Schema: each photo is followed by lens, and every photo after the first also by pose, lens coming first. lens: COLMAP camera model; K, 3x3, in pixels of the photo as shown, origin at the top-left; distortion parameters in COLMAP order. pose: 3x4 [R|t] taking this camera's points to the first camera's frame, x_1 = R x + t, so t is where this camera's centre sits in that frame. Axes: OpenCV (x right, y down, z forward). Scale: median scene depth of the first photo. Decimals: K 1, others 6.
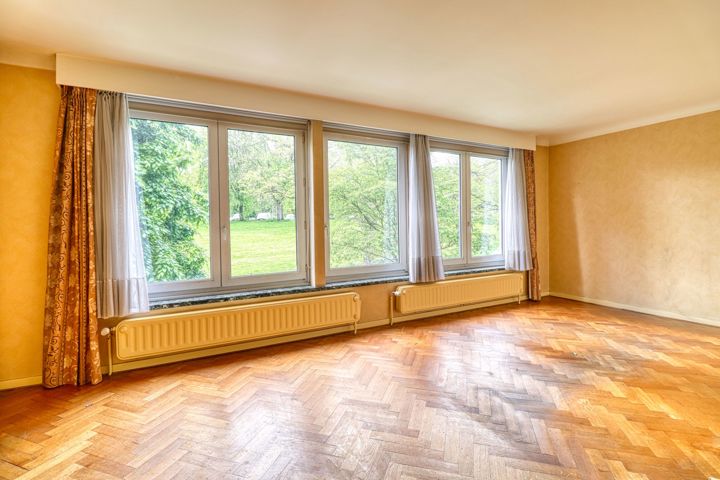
lens RADIAL K [[330.7, 0, 359.3], [0, 330.7, 241.7], [0, 0, 1]] dist [-0.020876, -0.003941]
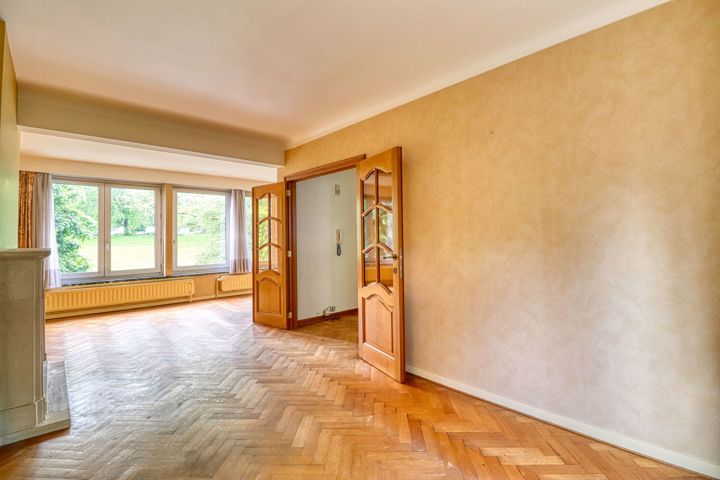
lens RADIAL K [[330.7, 0, 361.1], [0, 330.7, 234.3], [0, 0, 1]] dist [-0.020876, -0.003941]
pose [[0.961215, 0.000164, 0.275799, 0.374164], [0.017779, 0.997883, -0.062555, 0.040710], [-0.275226, 0.065032, 0.959178, -0.948634]]
